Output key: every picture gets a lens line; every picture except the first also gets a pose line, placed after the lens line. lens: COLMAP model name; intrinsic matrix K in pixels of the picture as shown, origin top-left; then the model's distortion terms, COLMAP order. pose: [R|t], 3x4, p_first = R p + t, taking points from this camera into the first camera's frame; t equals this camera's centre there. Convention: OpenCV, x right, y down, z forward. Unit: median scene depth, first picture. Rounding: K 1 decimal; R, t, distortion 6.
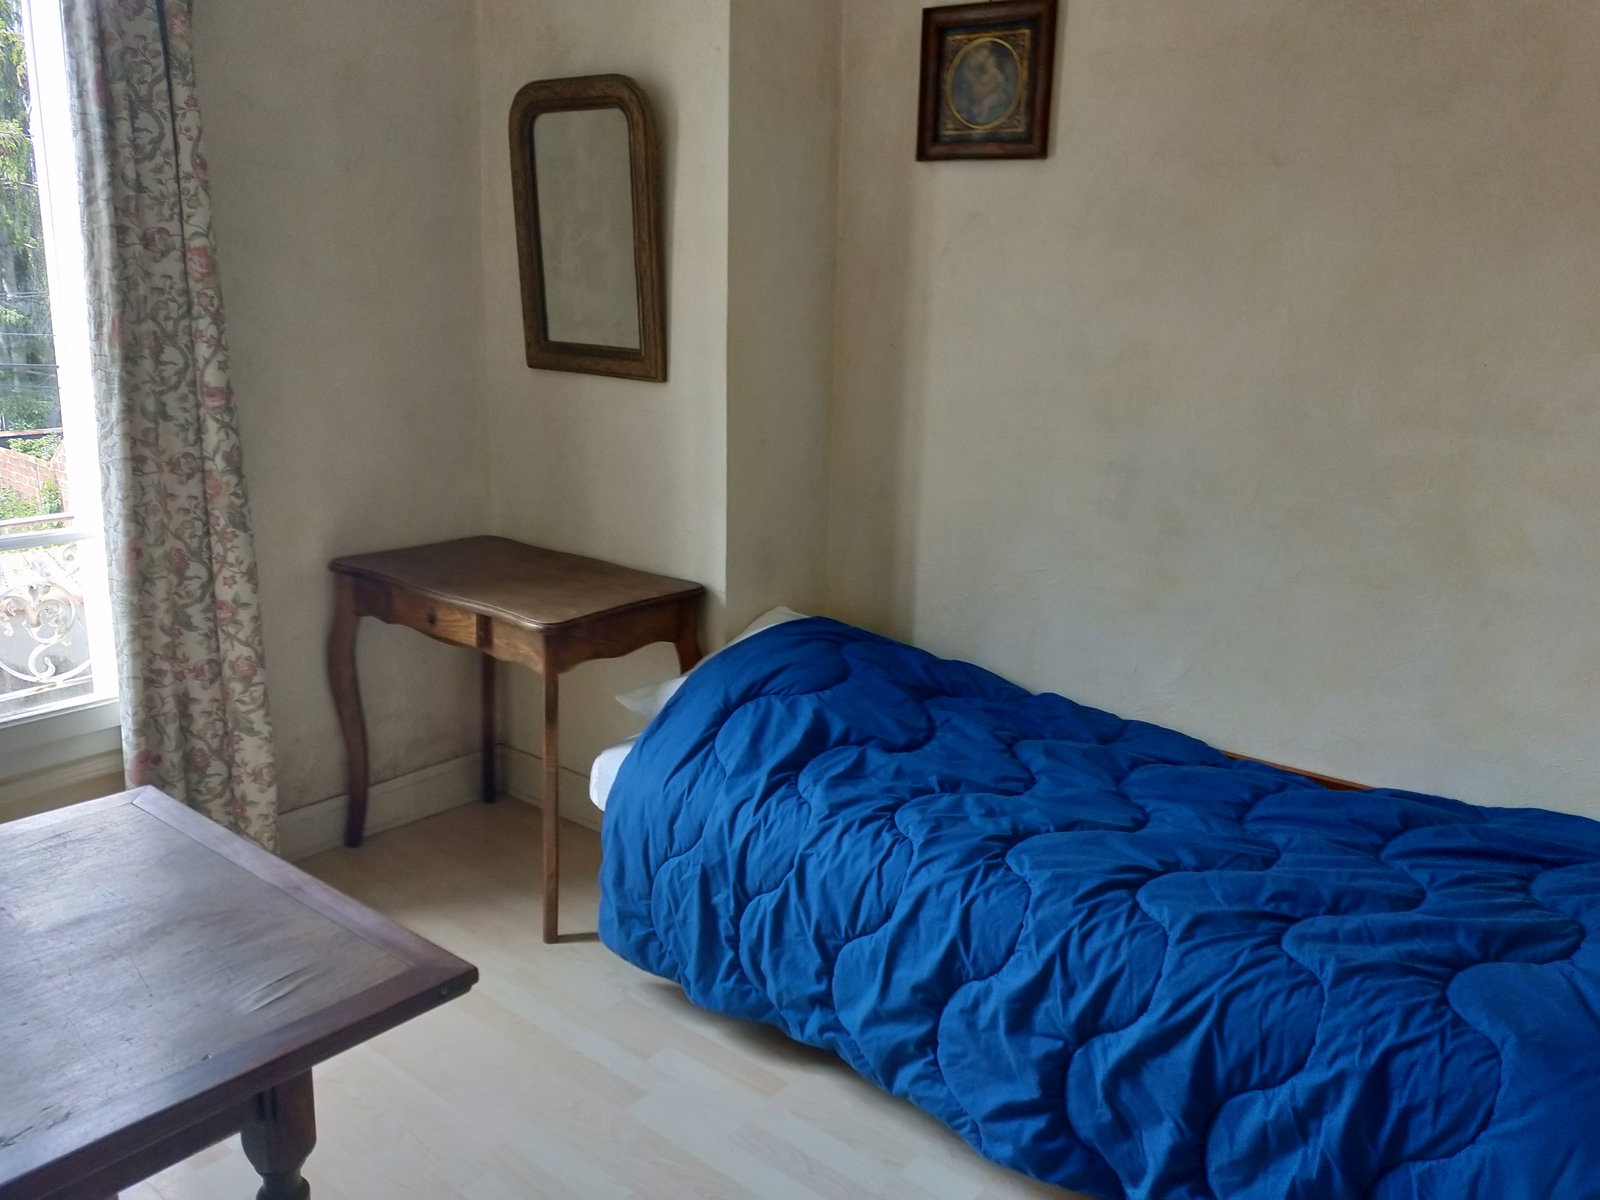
lens RADIAL K [[1281.3, 0, 800.0], [0, 1281.3, 600.0], [0, 0, 1]] dist [-0.009329, -0.007743]
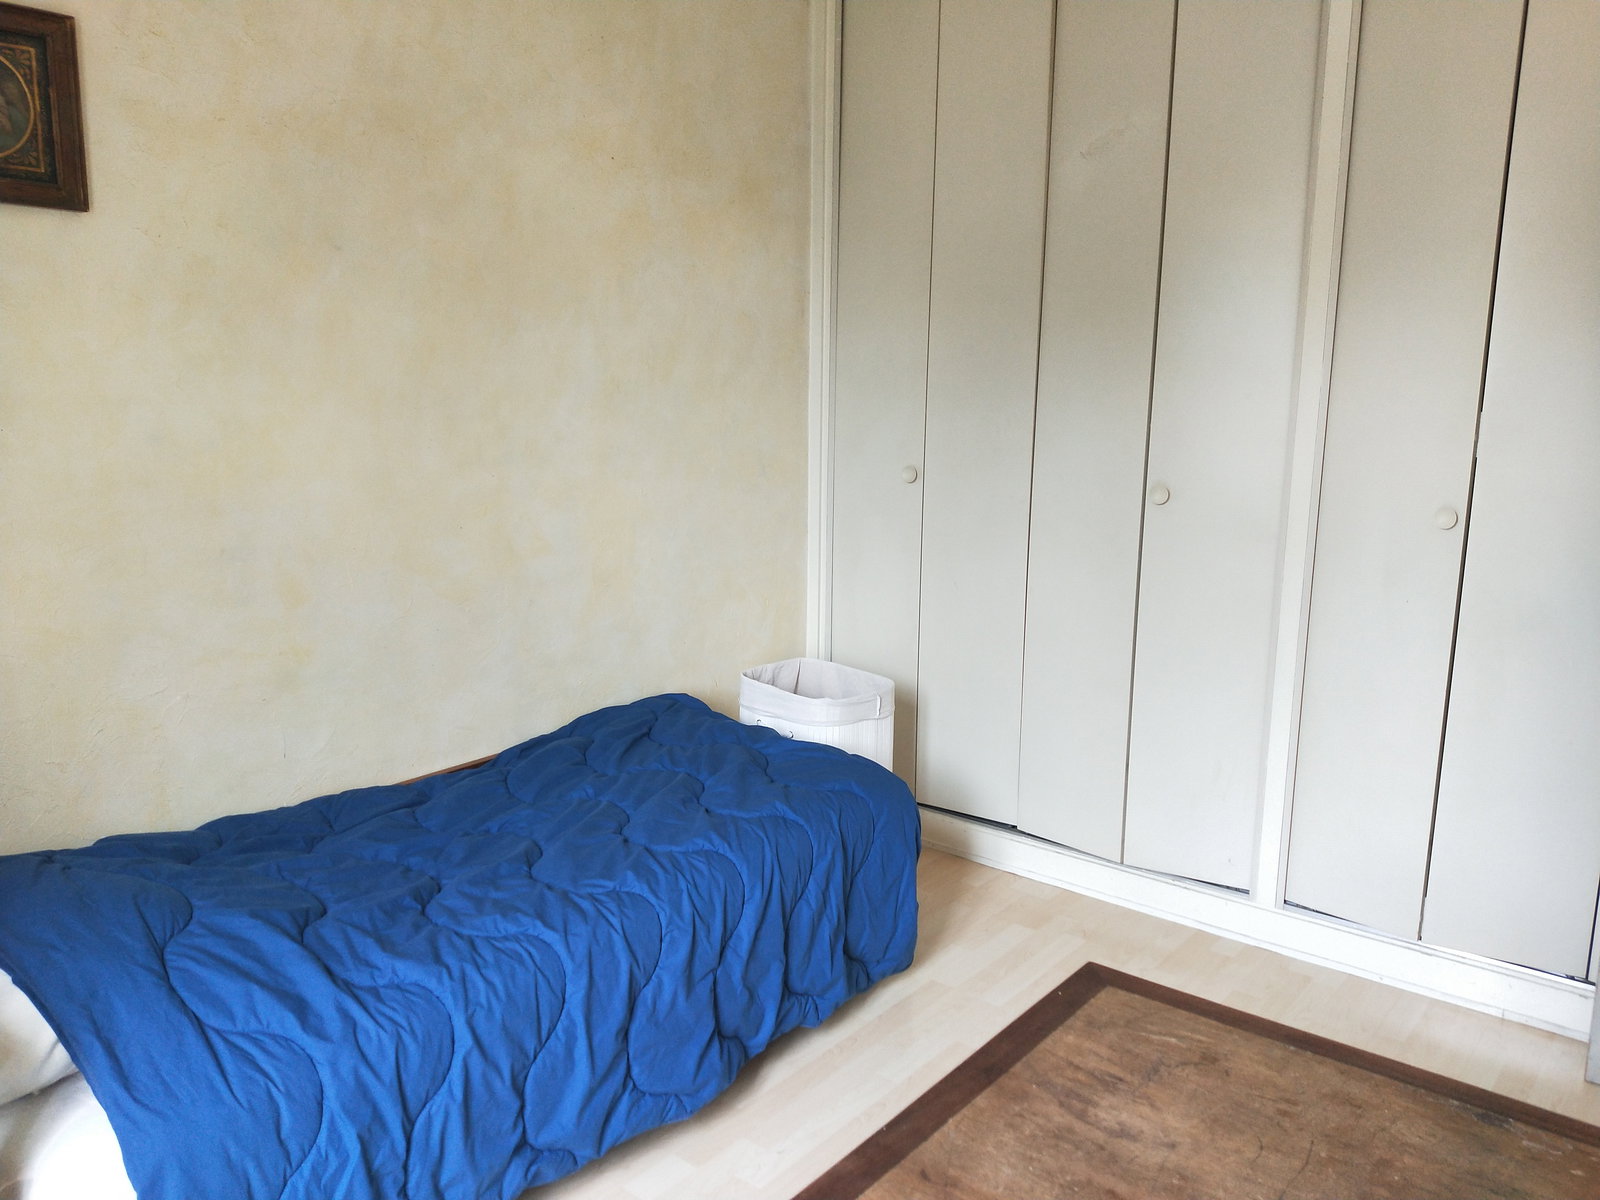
lens RADIAL K [[1281.3, 0, 800.0], [0, 1281.3, 600.0], [0, 0, 1]] dist [-0.009329, -0.007743]
pose [[-0.027174, -0.210967, 0.977115, -0.626056], [0.227805, 0.950449, 0.211545, -0.161598], [-0.973328, 0.228340, 0.022232, 0.542032]]
